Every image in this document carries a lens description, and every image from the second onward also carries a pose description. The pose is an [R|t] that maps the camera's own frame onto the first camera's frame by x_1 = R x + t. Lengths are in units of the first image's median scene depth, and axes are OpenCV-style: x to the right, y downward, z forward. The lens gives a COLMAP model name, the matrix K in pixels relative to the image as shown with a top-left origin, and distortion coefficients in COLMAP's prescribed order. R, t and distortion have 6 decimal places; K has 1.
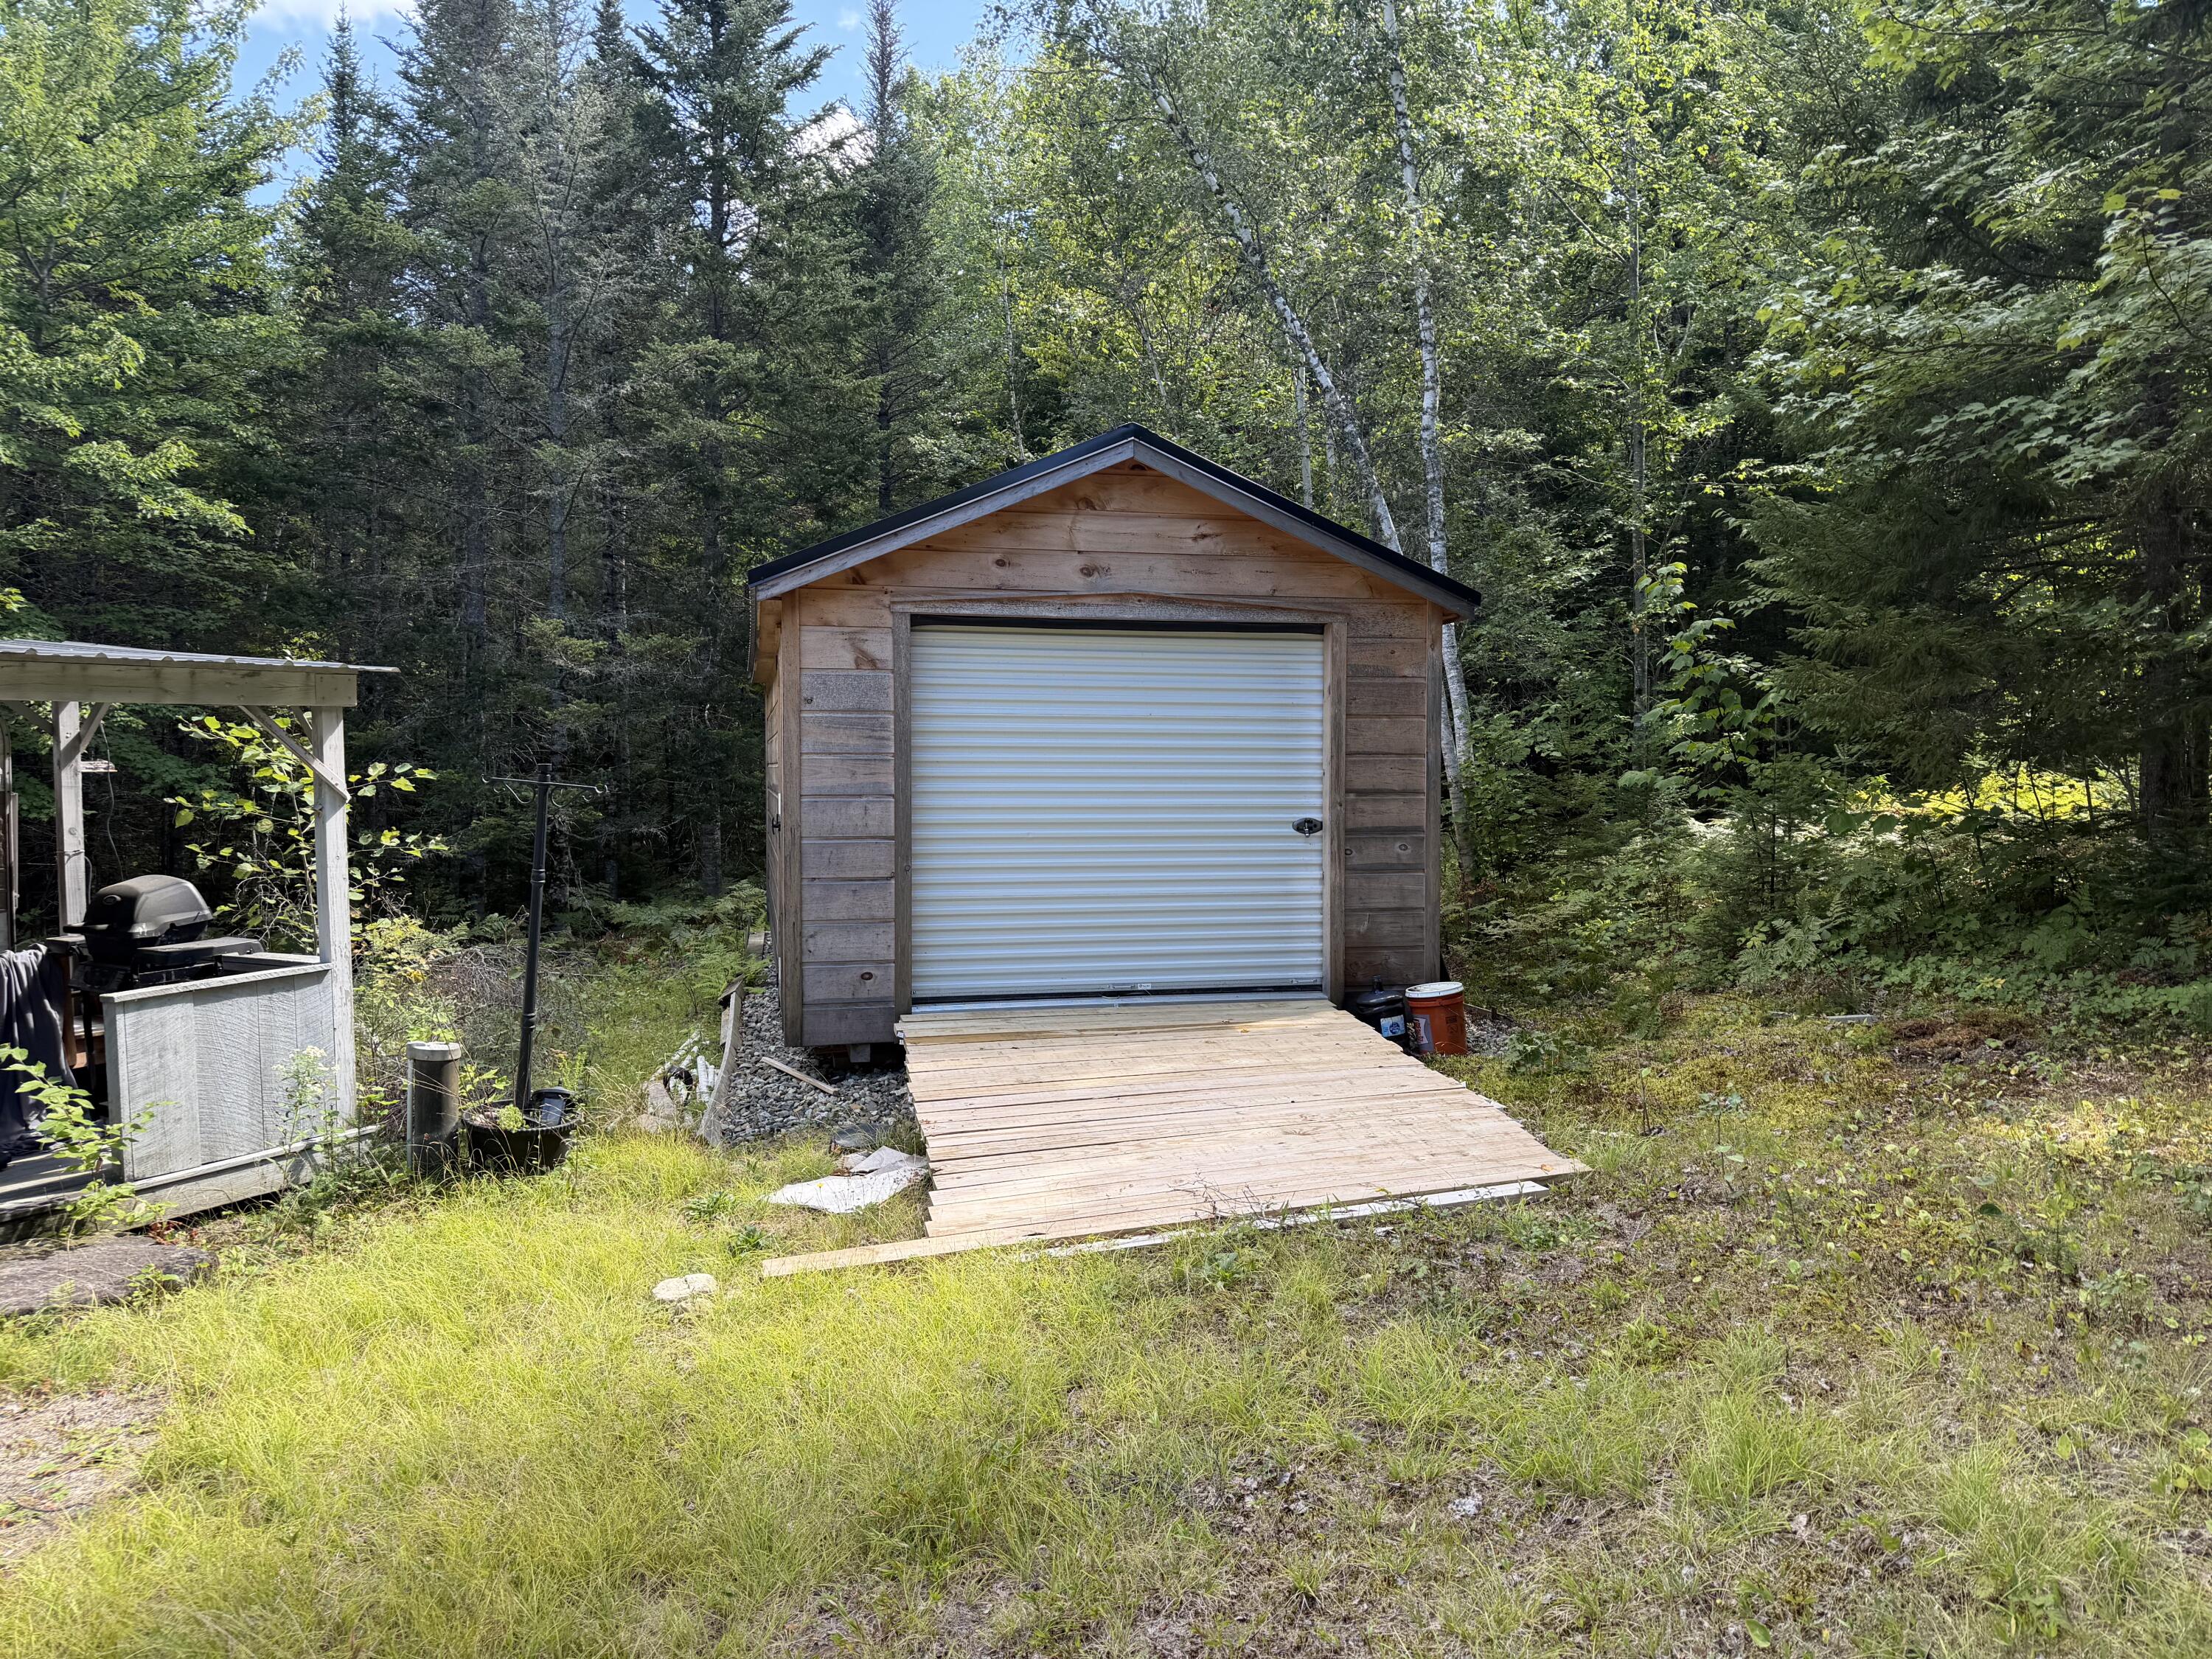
lens RADIAL K [[1530.5, 0, 1112.8], [0, 1530.5, 832.3], [0, 0, 1]] dist [0.090651, -0.144047]
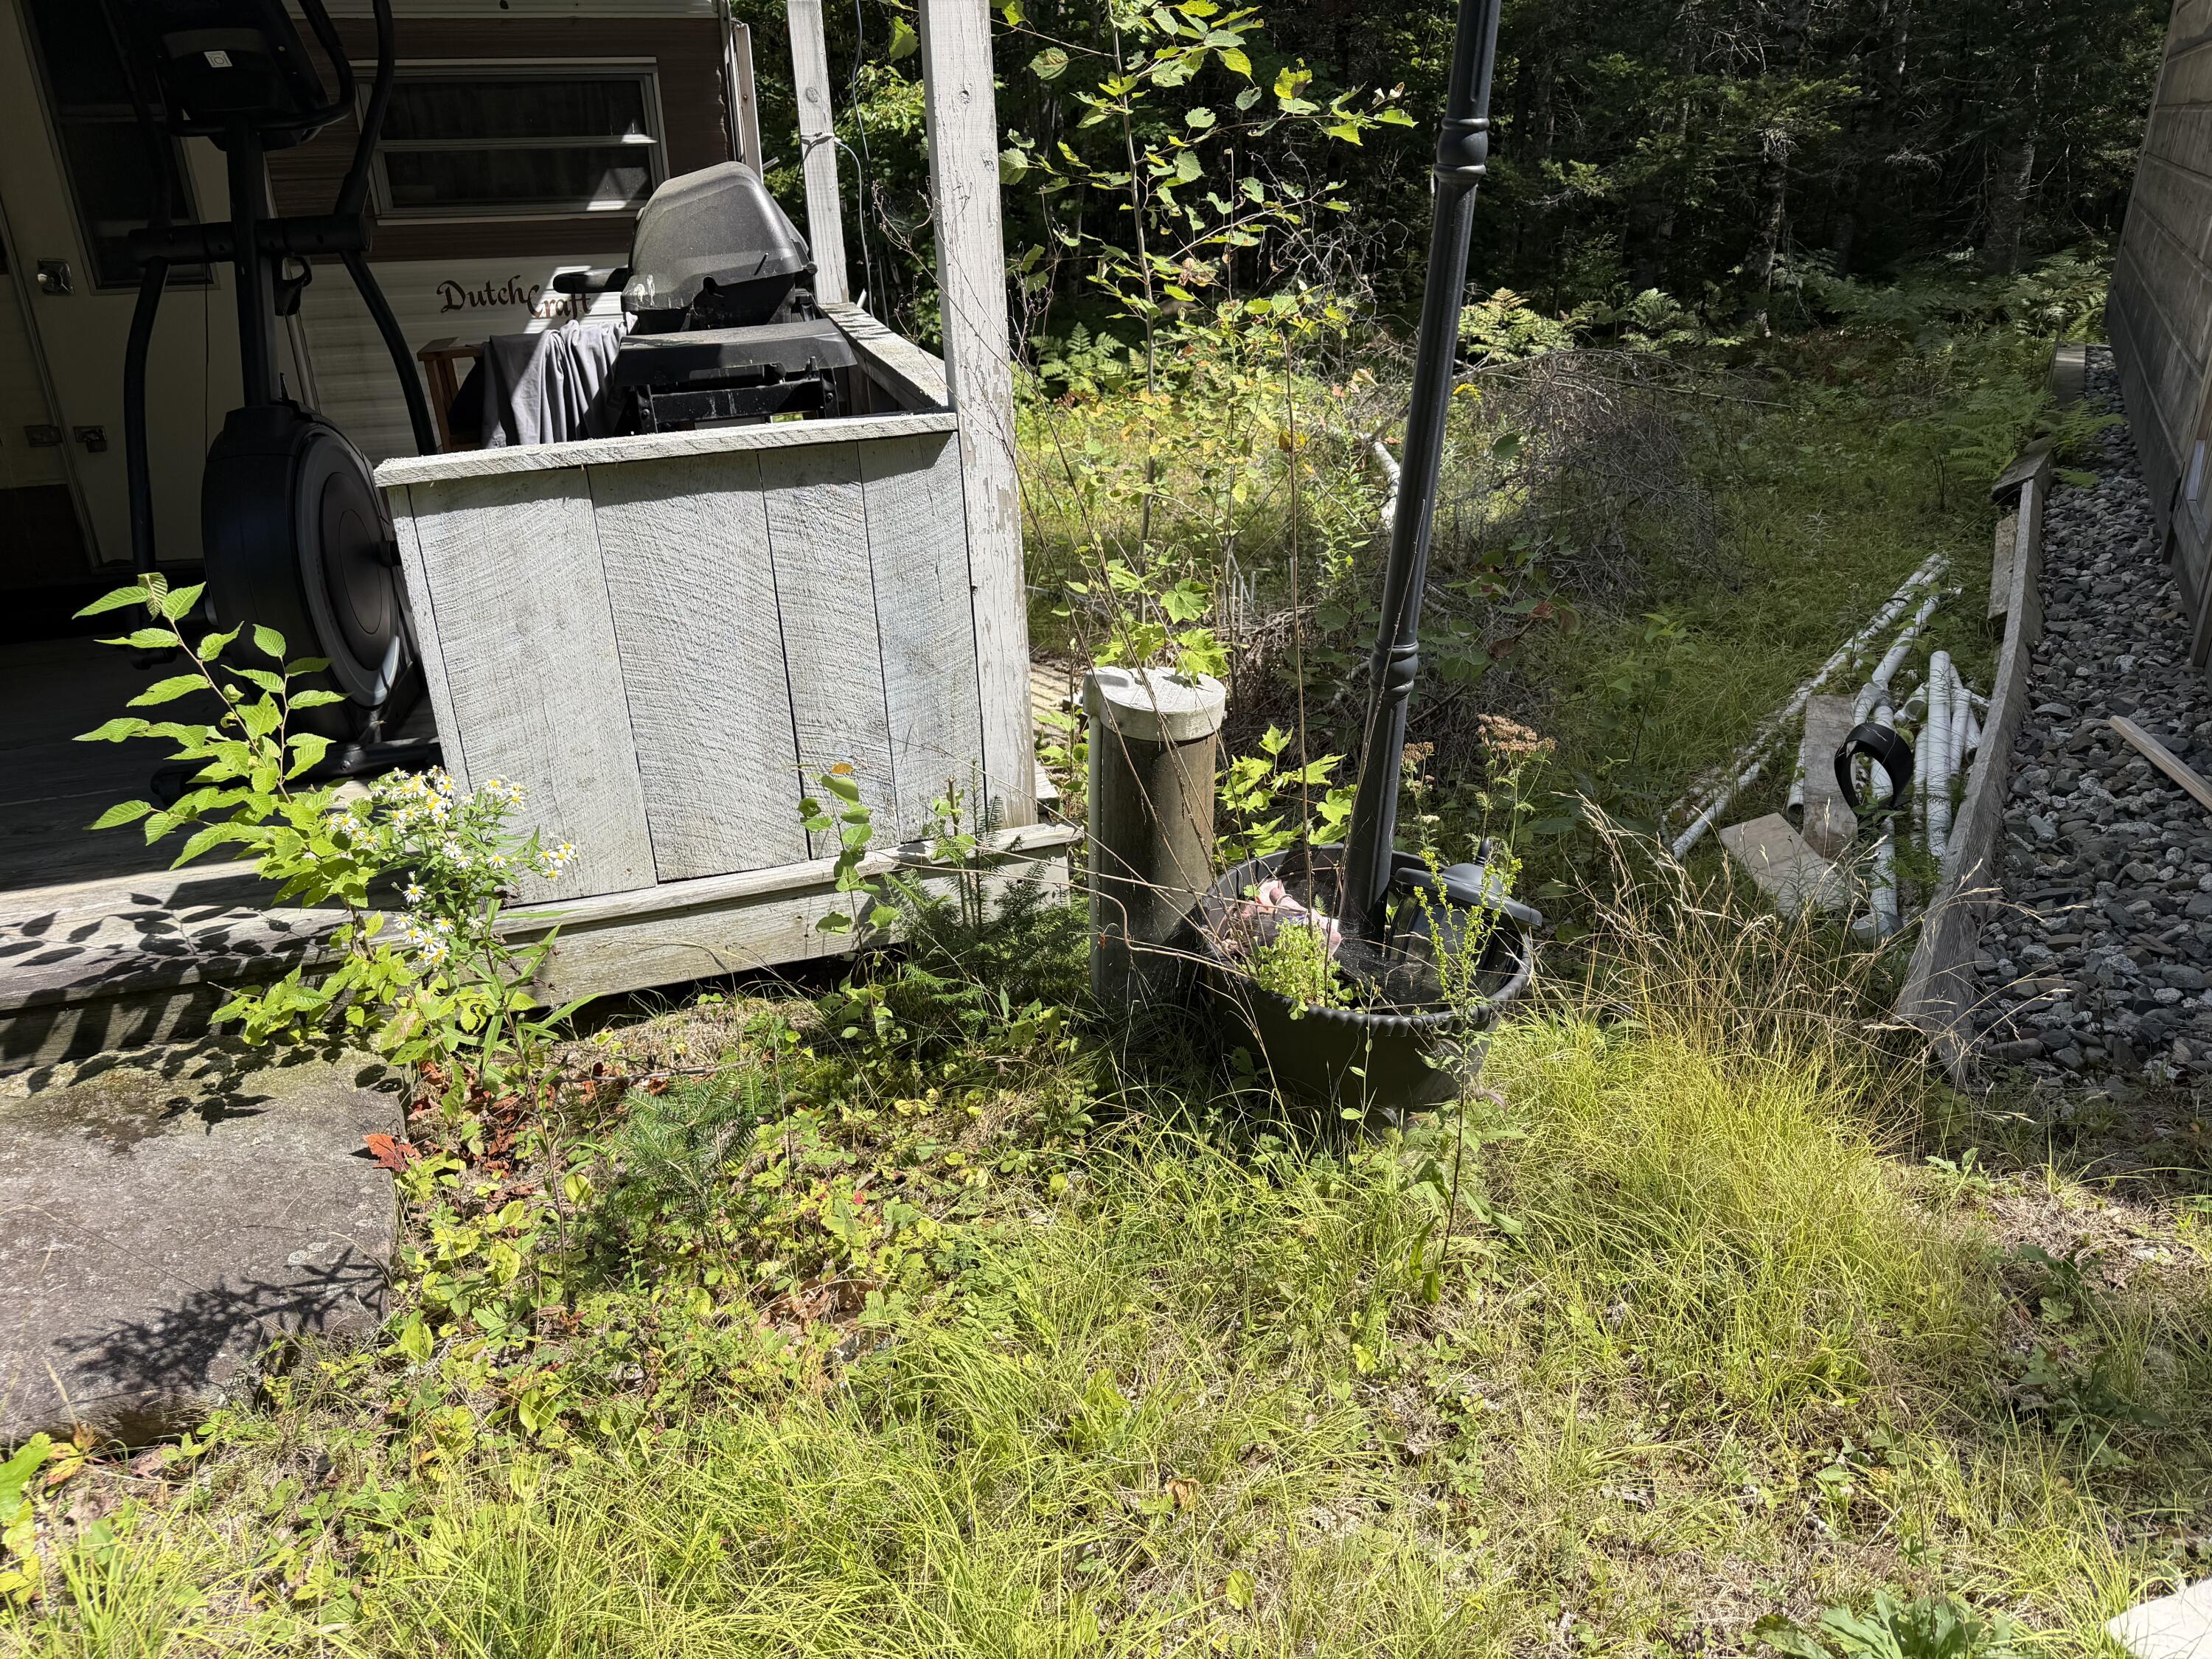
lens RADIAL K [[1530.5, 0, 1112.8], [0, 1530.5, 832.3], [0, 0, 1]] dist [0.090651, -0.144047]
pose [[0.740863, 0.262968, -0.618037, -0.198468], [-0.008934, 0.923946, 0.382420, 0.032018], [0.671597, -0.277799, 0.686866, 0.667950]]
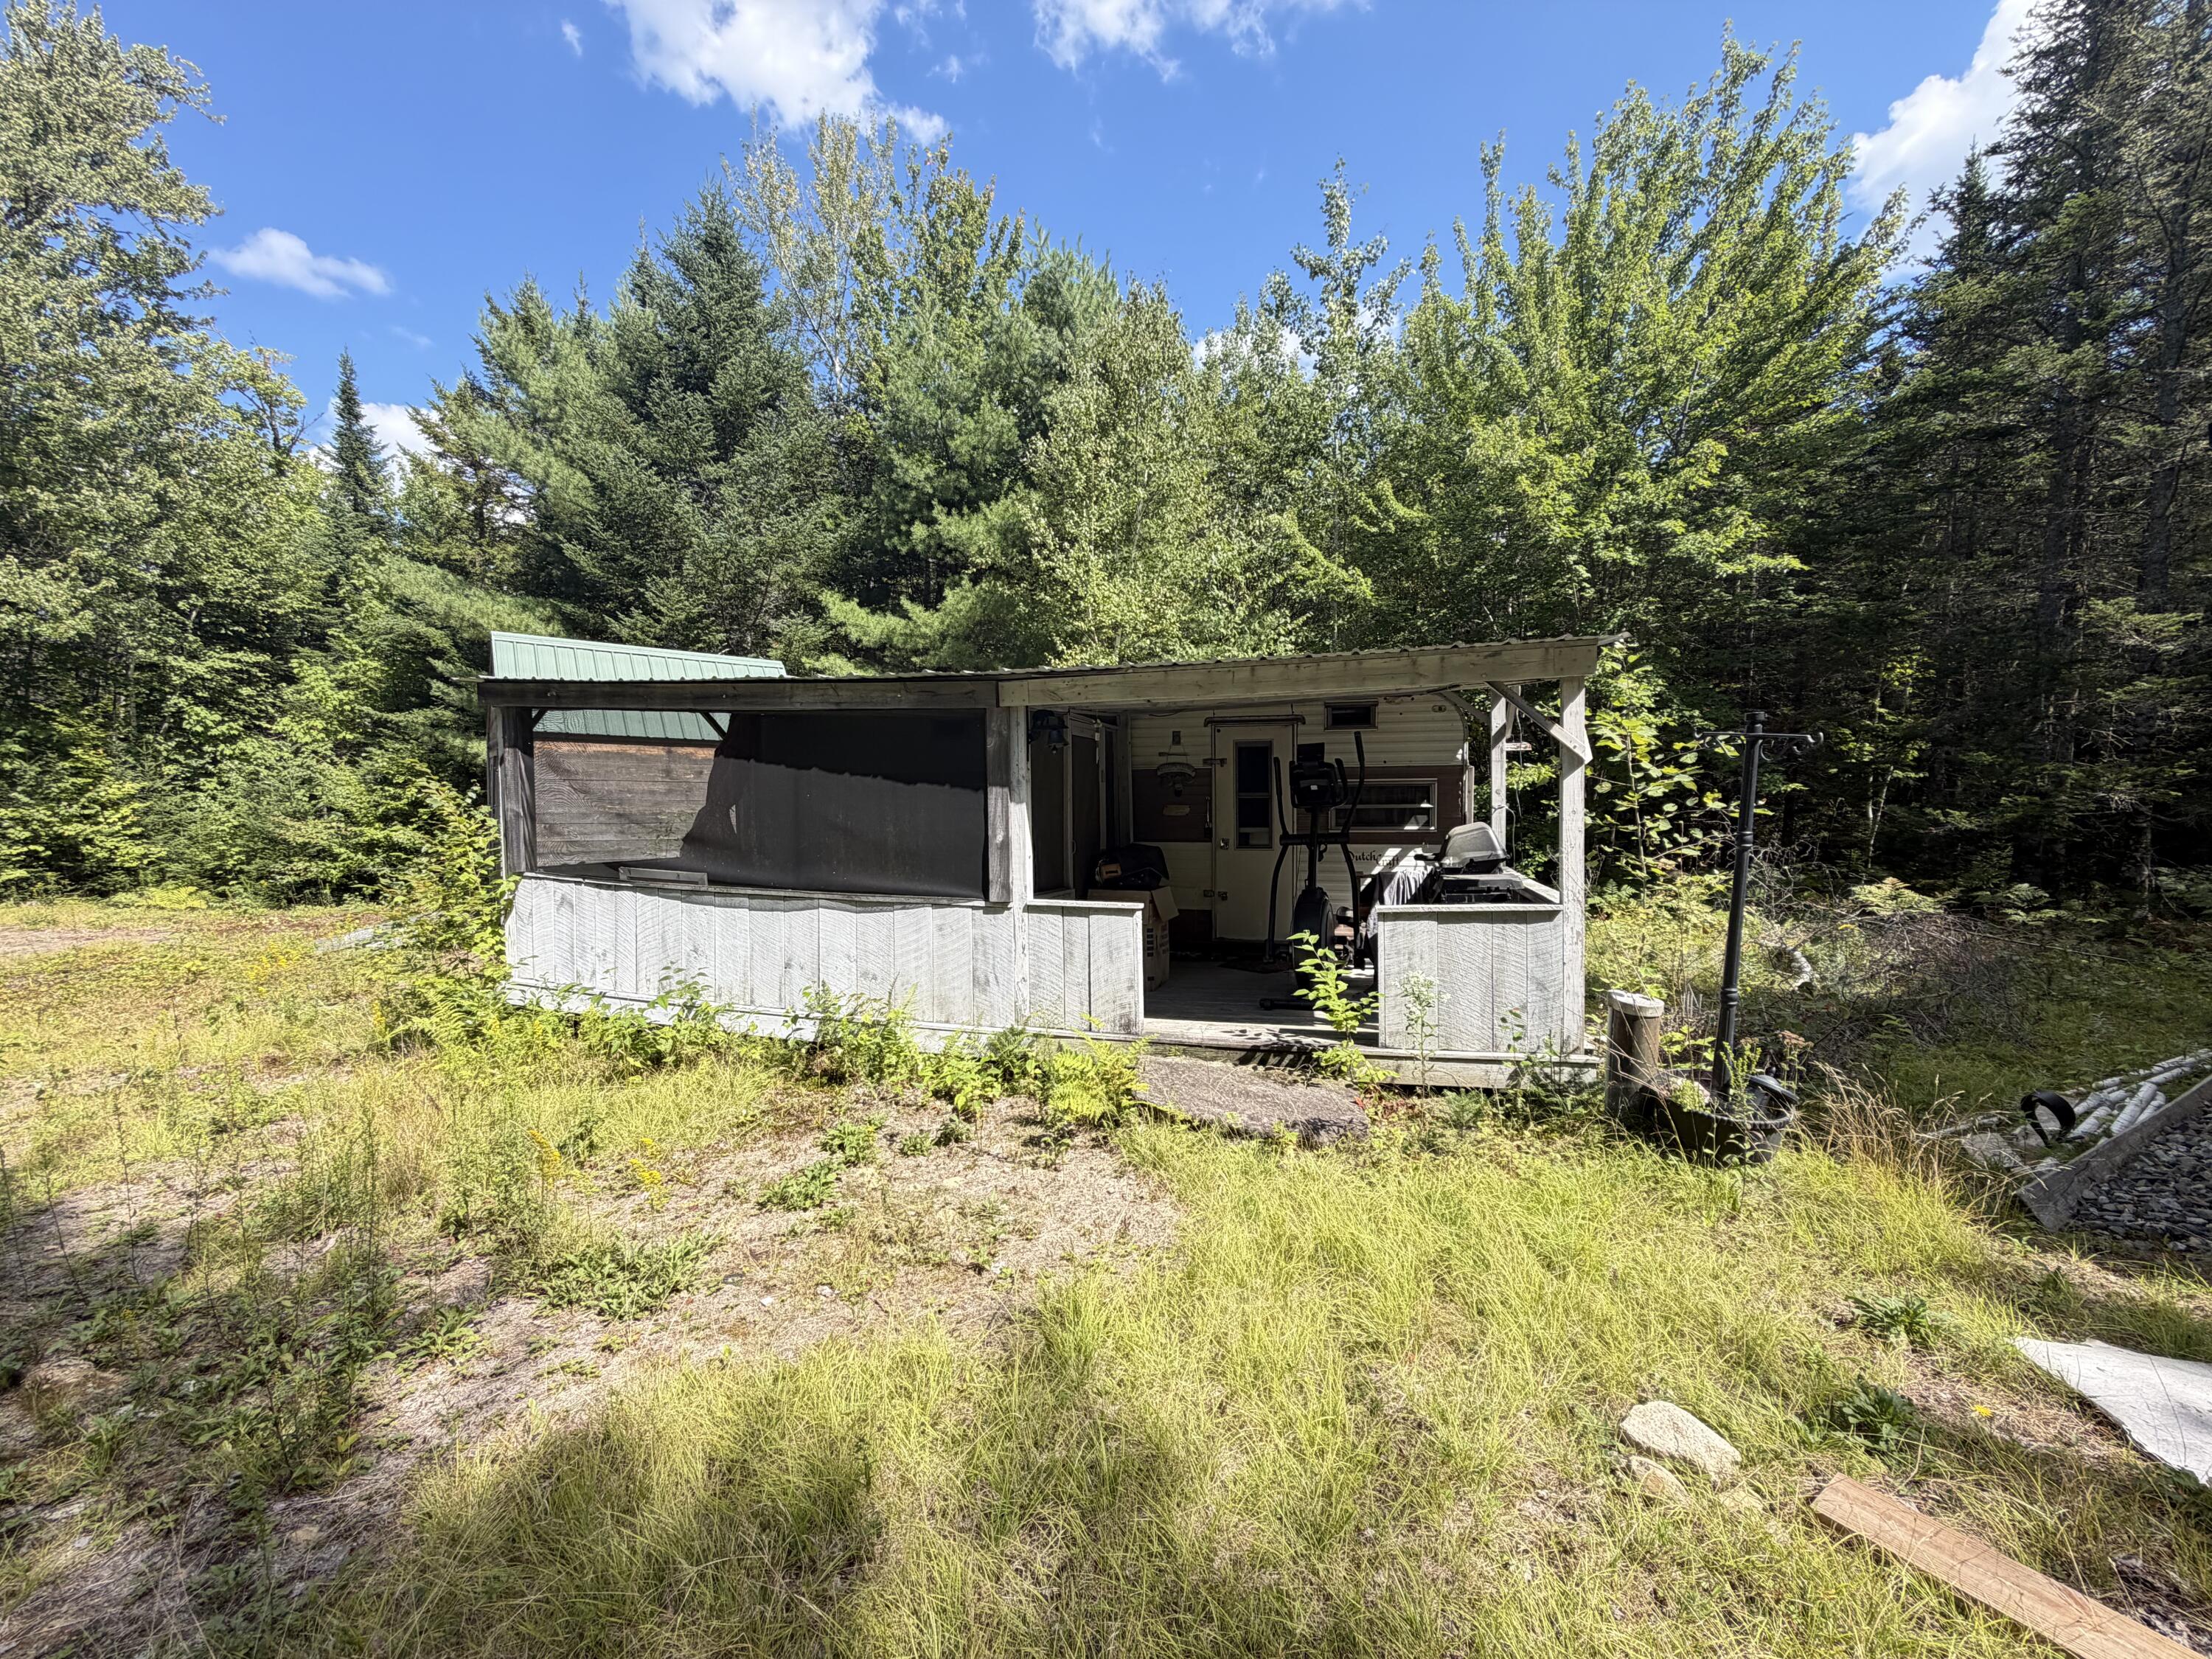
lens RADIAL K [[873.6, 0, 1106.0], [0, 873.6, 829.5], [0, 0, 1]] dist [-0.000522, -0.000346]
pose [[0.282886, 0.049610, -0.957870, 0.007902], [-0.025877, 0.998693, 0.044083, 0.008825], [0.958804, 0.012316, 0.283800, 0.448724]]
